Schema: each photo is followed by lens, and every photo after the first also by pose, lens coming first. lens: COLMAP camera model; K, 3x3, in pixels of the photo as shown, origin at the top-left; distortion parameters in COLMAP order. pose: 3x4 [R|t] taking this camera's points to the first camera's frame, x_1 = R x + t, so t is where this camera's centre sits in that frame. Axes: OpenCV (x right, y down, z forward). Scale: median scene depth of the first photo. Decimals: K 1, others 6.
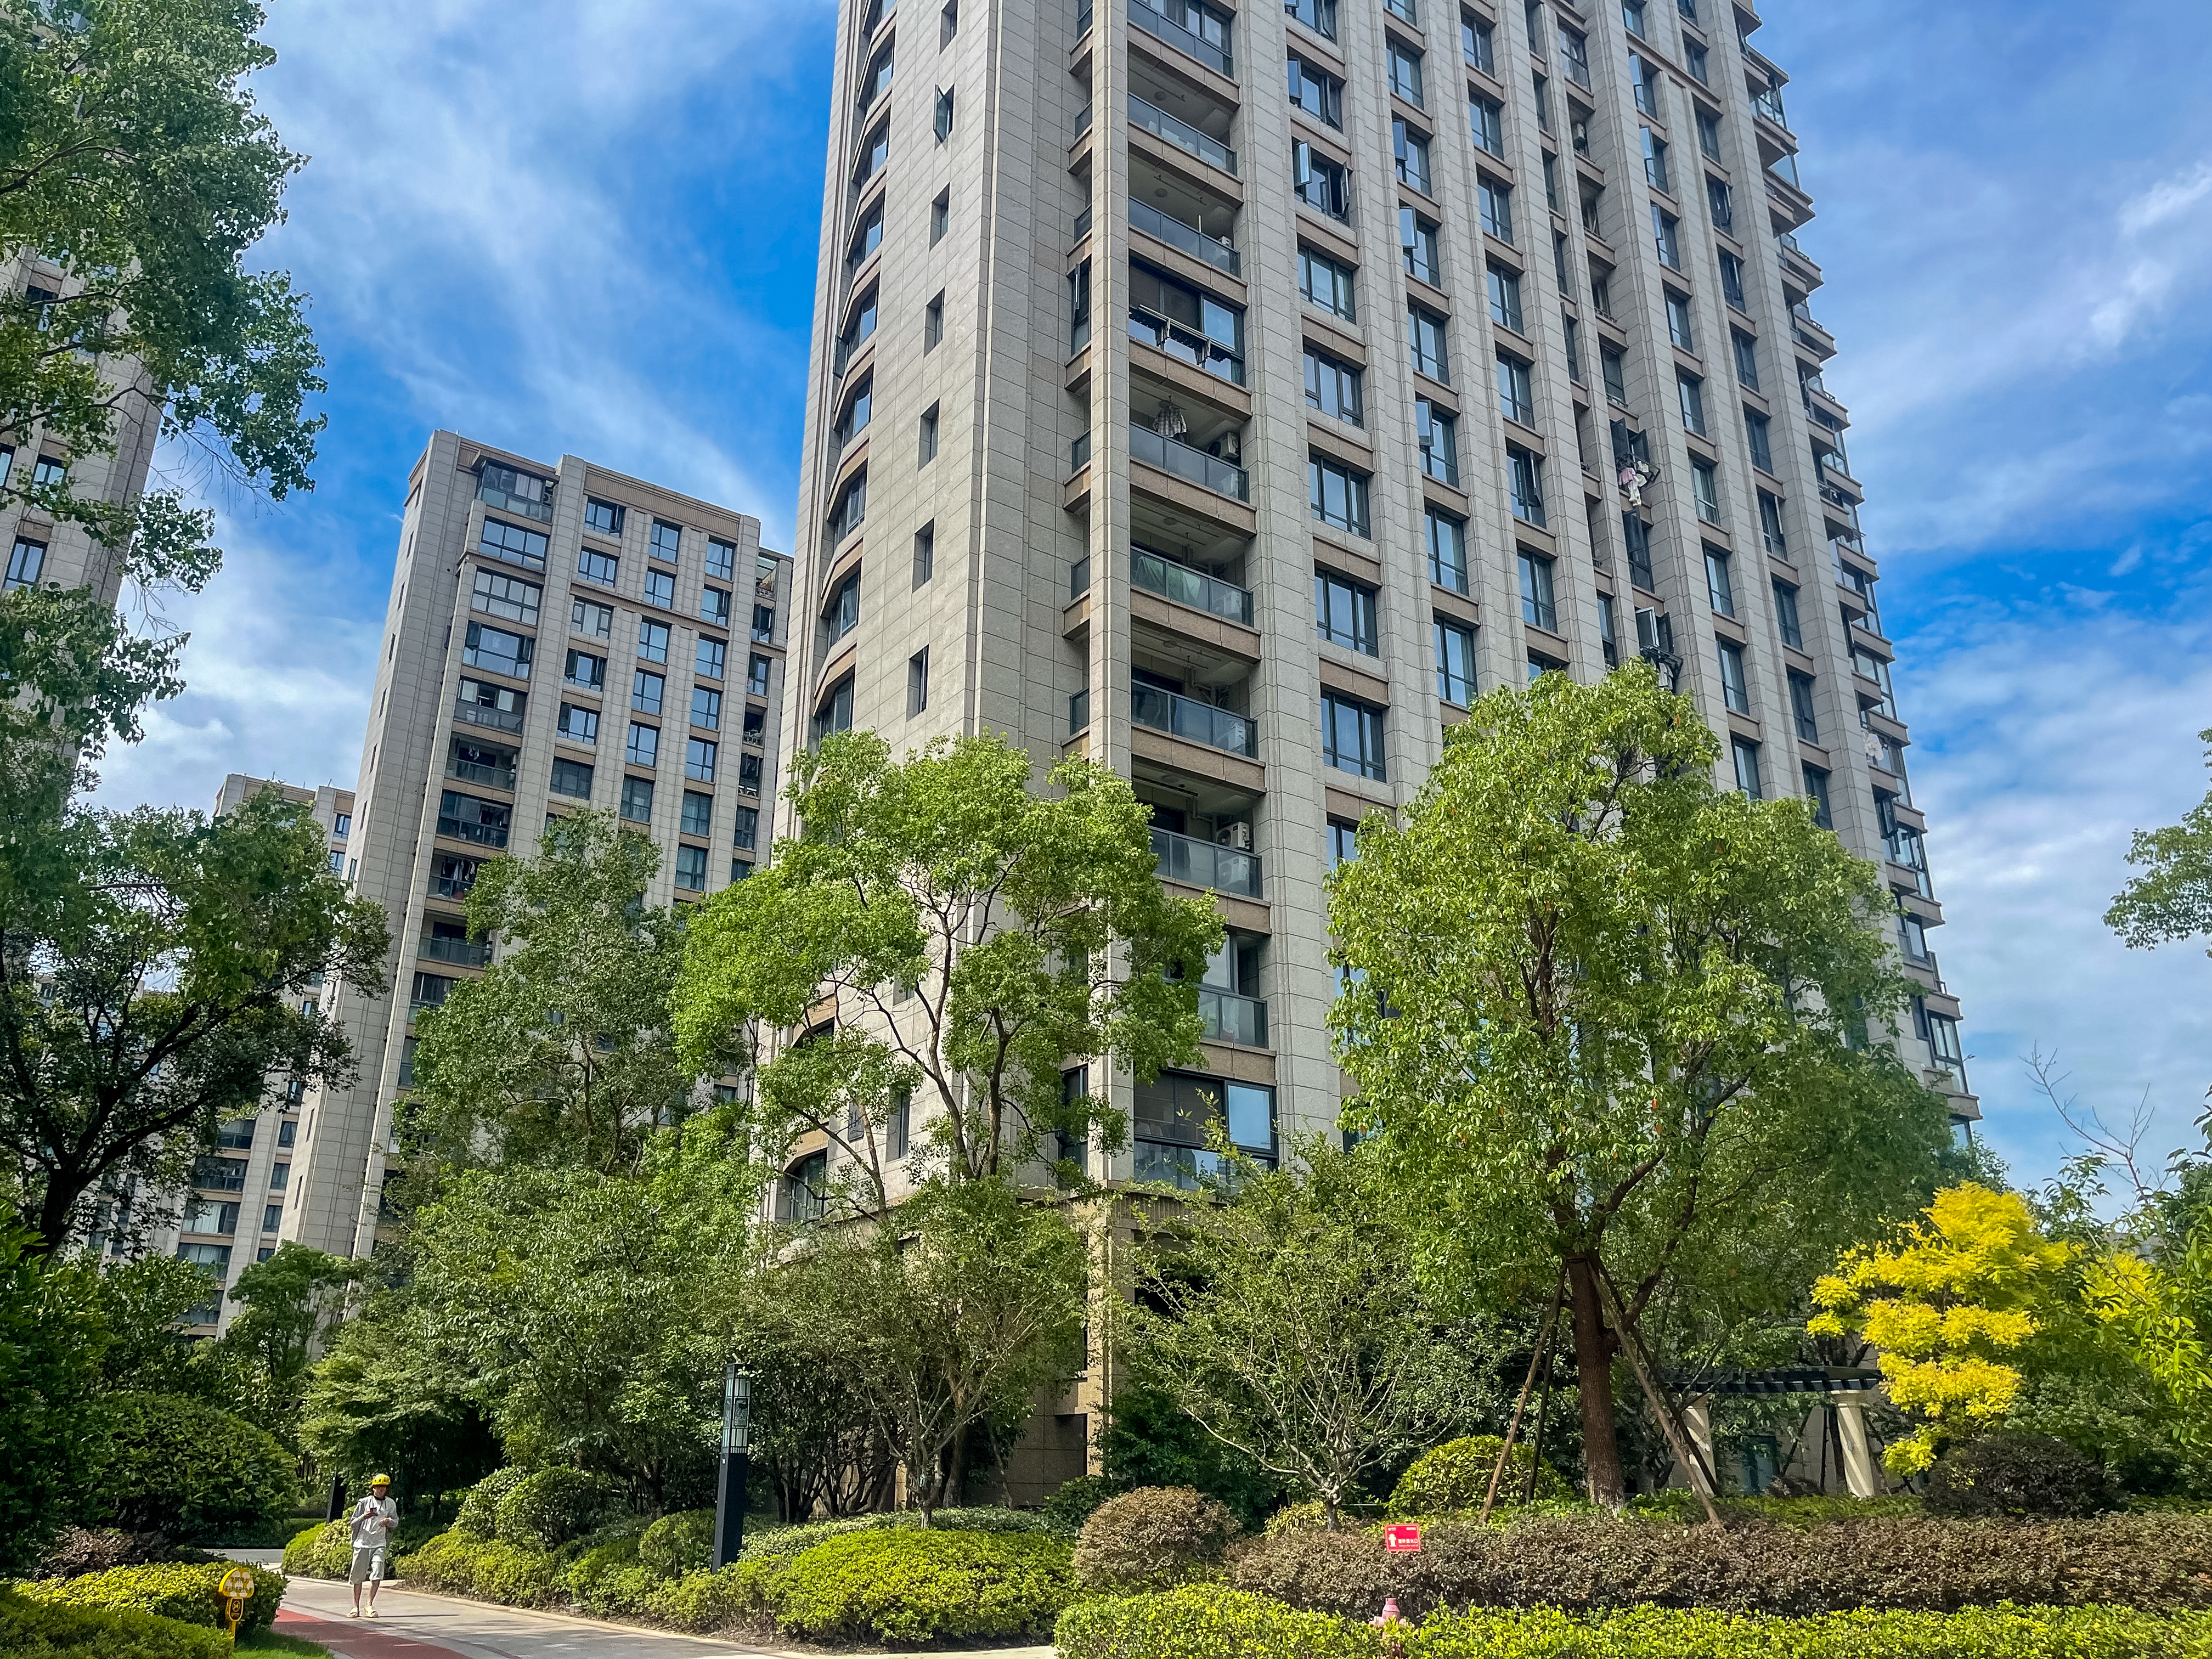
lens RADIAL K [[1694.7, 0, 1100.6], [0, 1694.7, 823.0], [0, 0, 1]] dist [-0.006488, -0.004573]
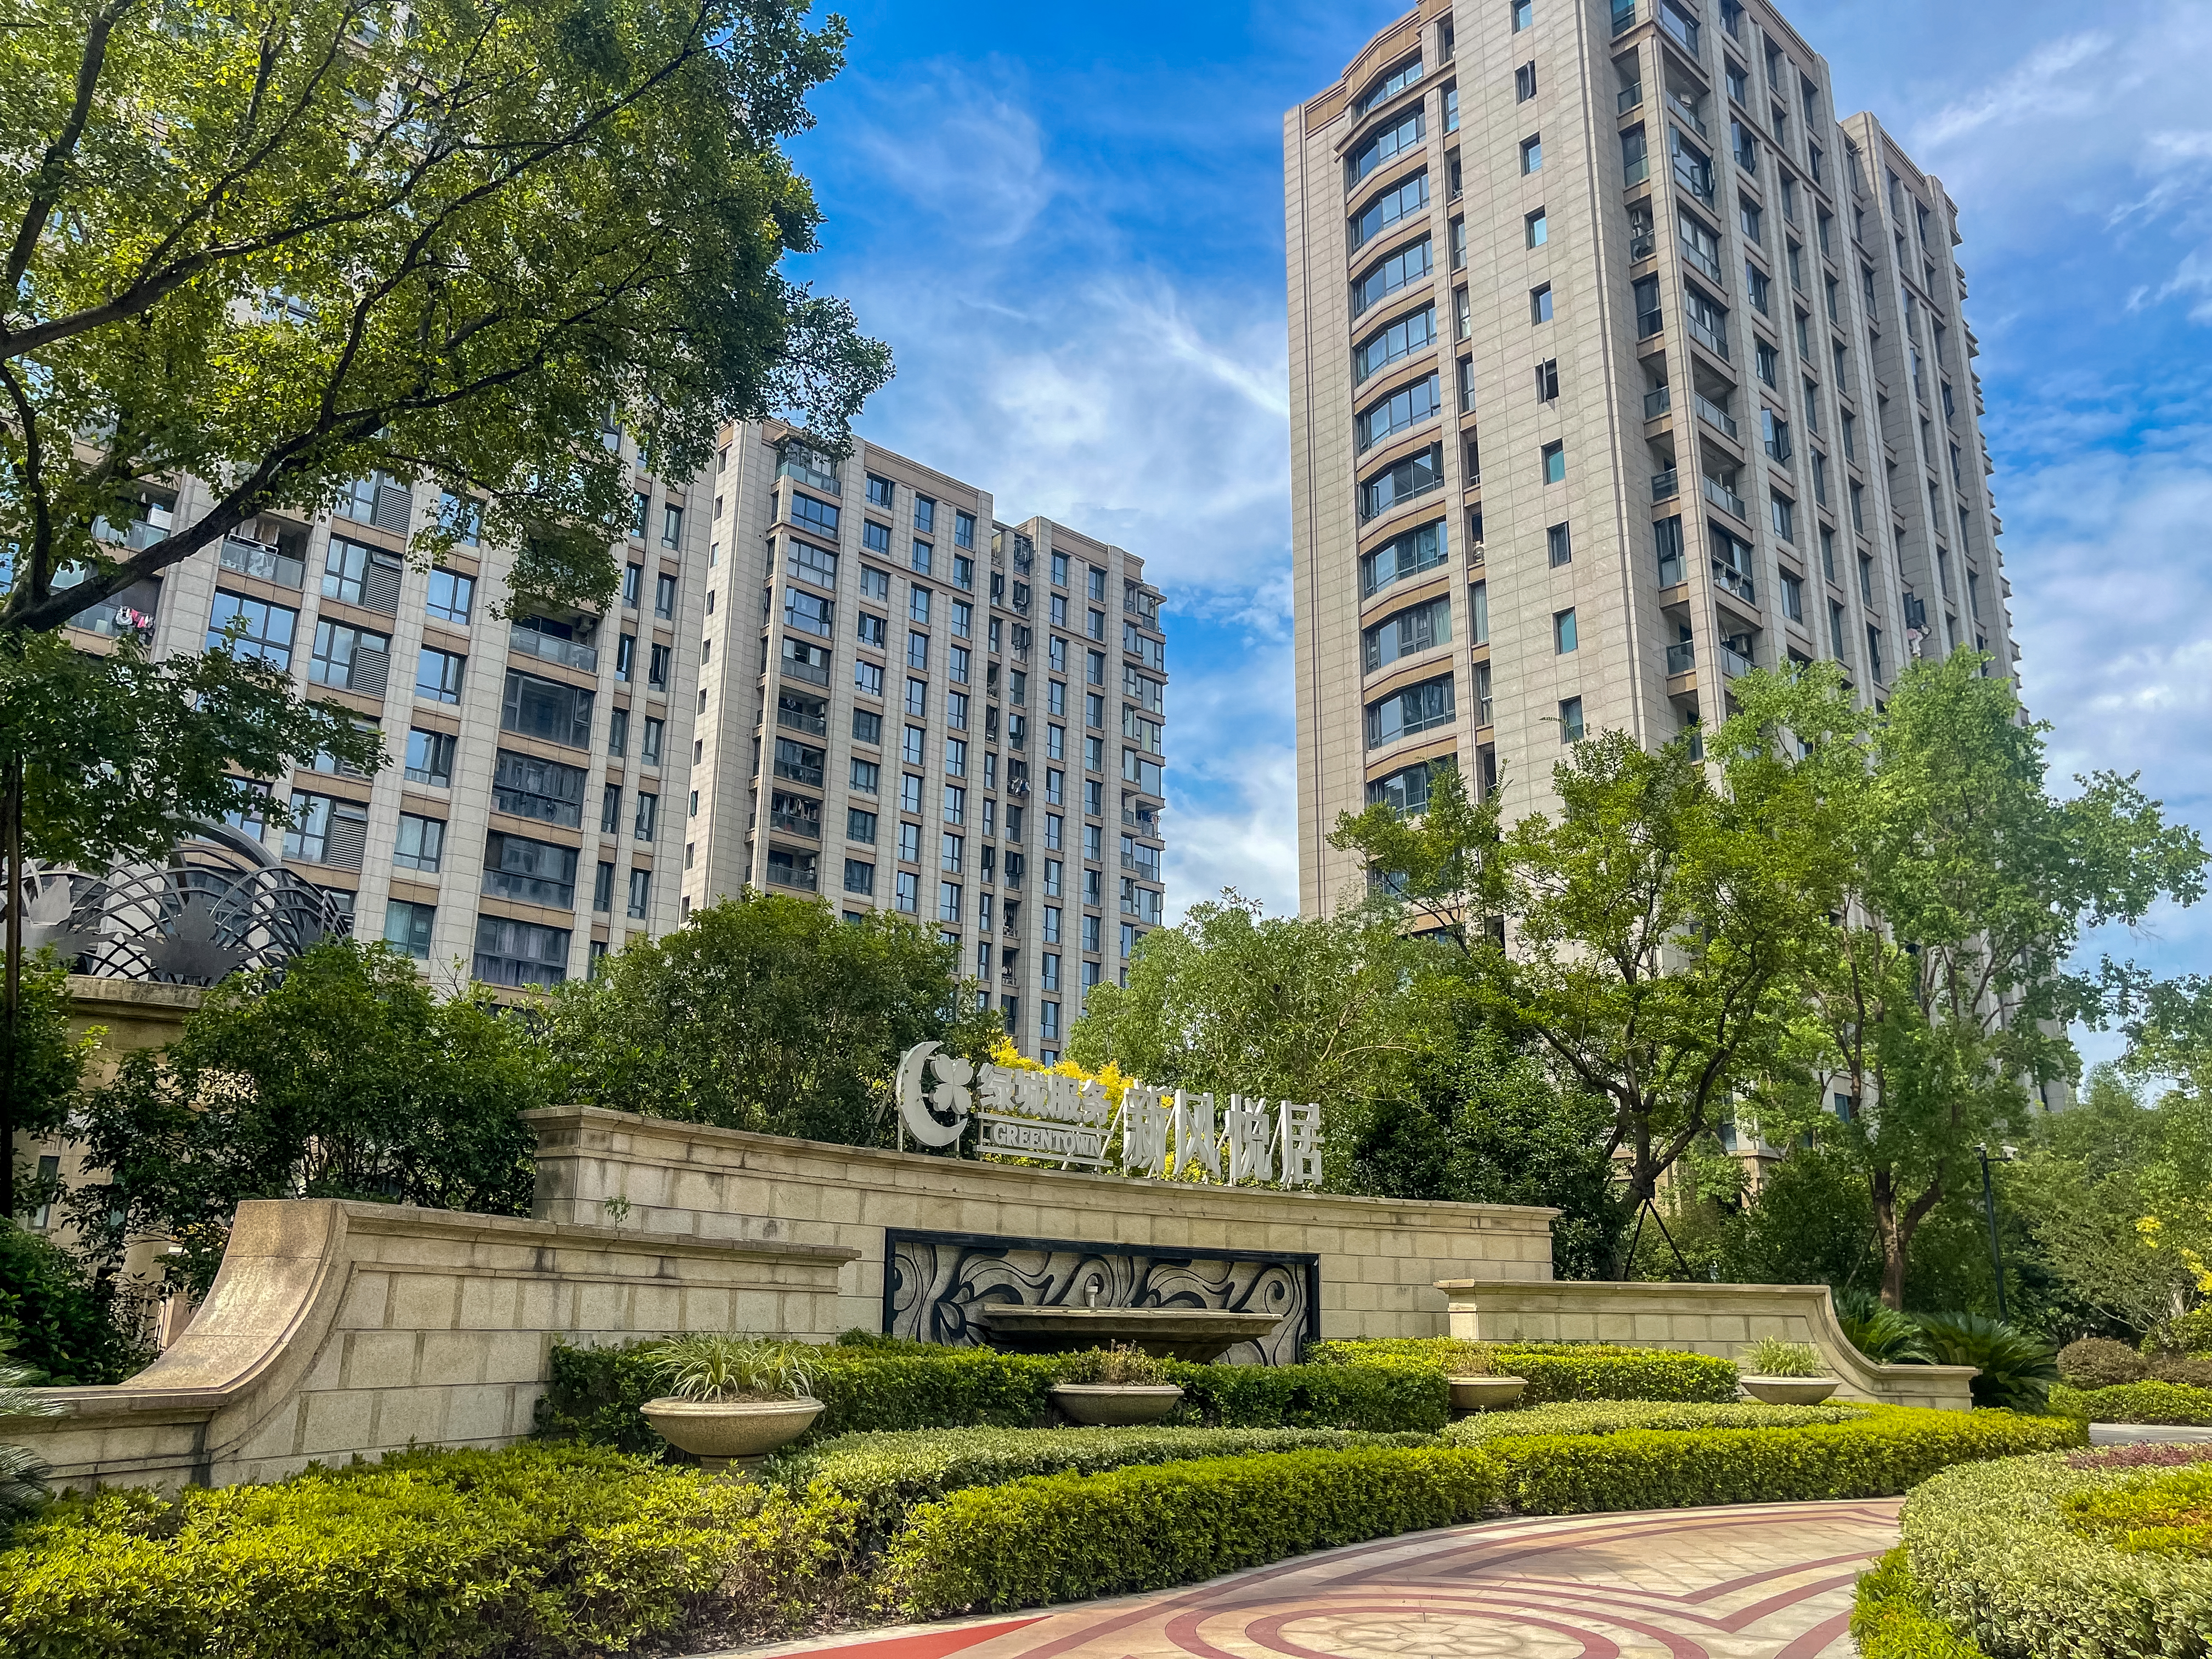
lens RADIAL K [[1694.7, 0, 1107.6], [0, 1694.7, 841.0], [0, 0, 1]] dist [-0.006488, -0.004573]
pose [[0.992788, 0.052585, 0.107739, -0.259768], [-0.062741, 0.993673, 0.093157, -0.065039], [-0.102158, -0.099245, 0.989805, -0.174448]]
